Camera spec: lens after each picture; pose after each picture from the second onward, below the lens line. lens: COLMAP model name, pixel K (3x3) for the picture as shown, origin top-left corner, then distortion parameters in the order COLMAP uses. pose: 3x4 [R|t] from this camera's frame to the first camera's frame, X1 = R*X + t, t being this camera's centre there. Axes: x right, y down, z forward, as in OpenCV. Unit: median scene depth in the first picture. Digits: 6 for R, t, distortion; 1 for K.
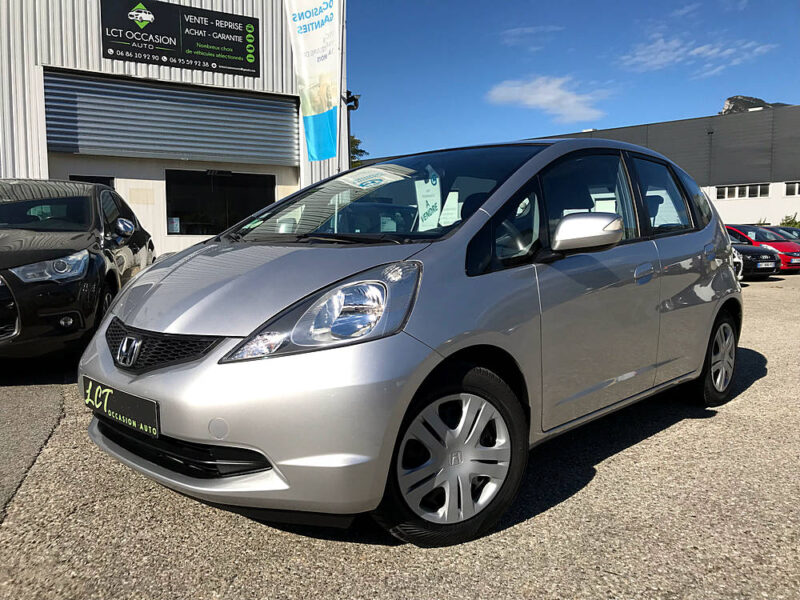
lens RADIAL K [[659.8, 0, 395.2], [0, 659.8, 289.1], [0, 0, 1]] dist [0.025515, -0.020677]
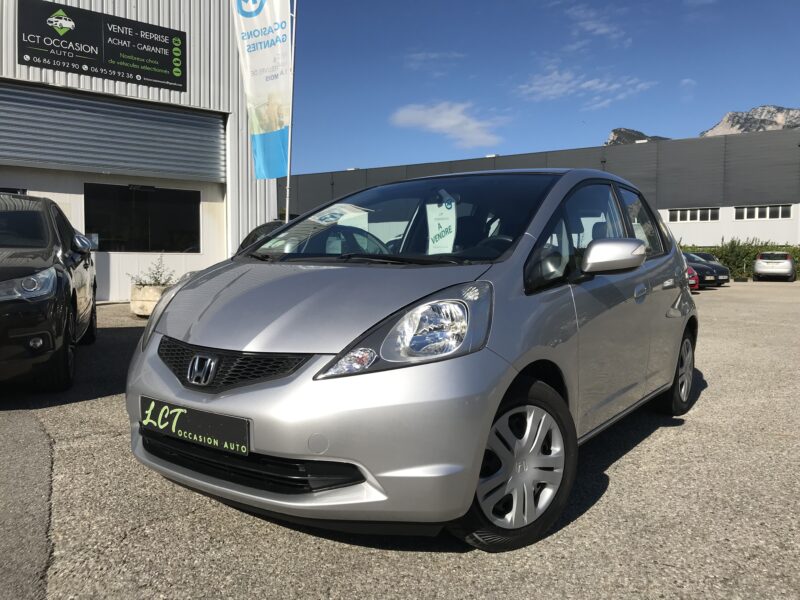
lens RADIAL K [[659.8, 0, 395.2], [0, 659.8, 291.8], [0, 0, 1]] dist [0.025515, -0.020677]
pose [[0.989464, 0.002319, 0.144761, -0.044222], [0.001240, 0.999699, -0.024496, 0.000027], [-0.144774, 0.024417, 0.989163, -0.005559]]
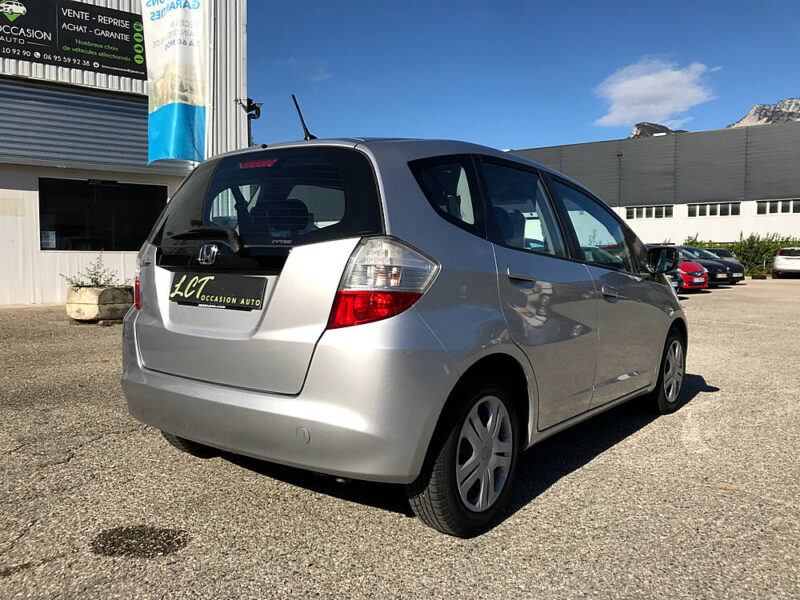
lens RADIAL K [[659.8, 0, 396.2], [0, 659.8, 293.7], [0, 0, 1]] dist [0.025515, -0.020677]
pose [[0.993391, 0.000129, 0.114781, 0.033942], [0.001860, 0.999850, -0.017216, -0.006519], [-0.114766, 0.017316, 0.993242, 0.053089]]
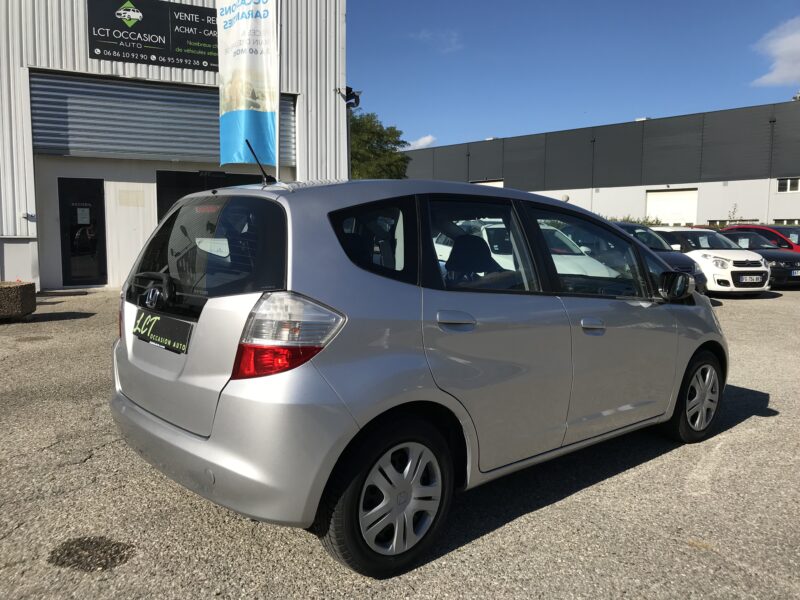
lens RADIAL K [[659.8, 0, 396.0], [0, 659.8, 292.0], [0, 0, 1]] dist [0.025515, -0.020677]
pose [[0.996620, 0.015507, -0.080668, 0.095045], [-0.013798, 0.999669, 0.021704, -0.028757], [0.080978, -0.020518, 0.996505, 0.047784]]
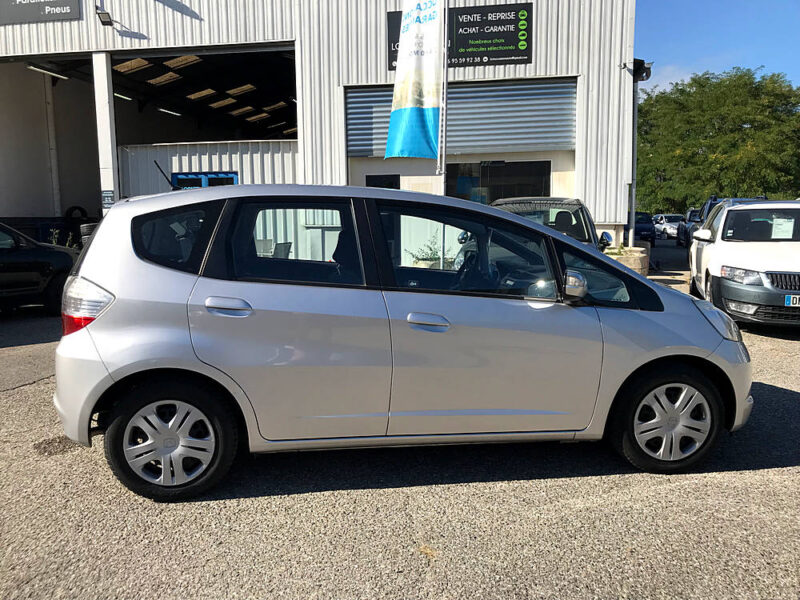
lens RADIAL K [[659.8, 0, 394.5], [0, 659.8, 292.9], [0, 0, 1]] dist [0.025515, -0.020677]
pose [[0.779250, 0.066137, -0.623213, 0.298695], [-0.033738, 0.997401, 0.063661, -0.037971], [0.625804, -0.028582, 0.779456, 0.103544]]
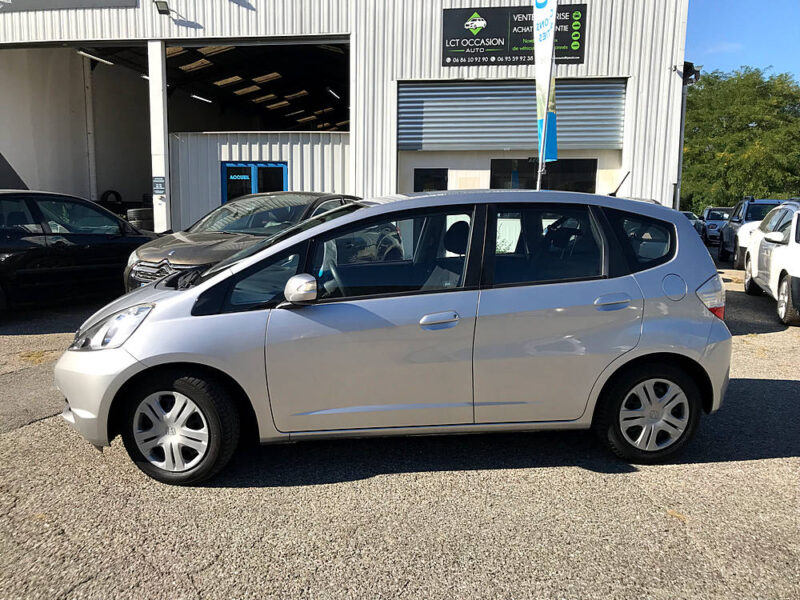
lens RADIAL K [[659.8, 0, 393.4], [0, 659.8, 293.5], [0, 0, 1]] dist [0.025515, -0.020677]
pose [[0.785652, 0.094847, -0.611355, 0.239776], [-0.057492, 0.995095, 0.080499, -0.037933], [0.615991, -0.028097, 0.787252, 0.015900]]
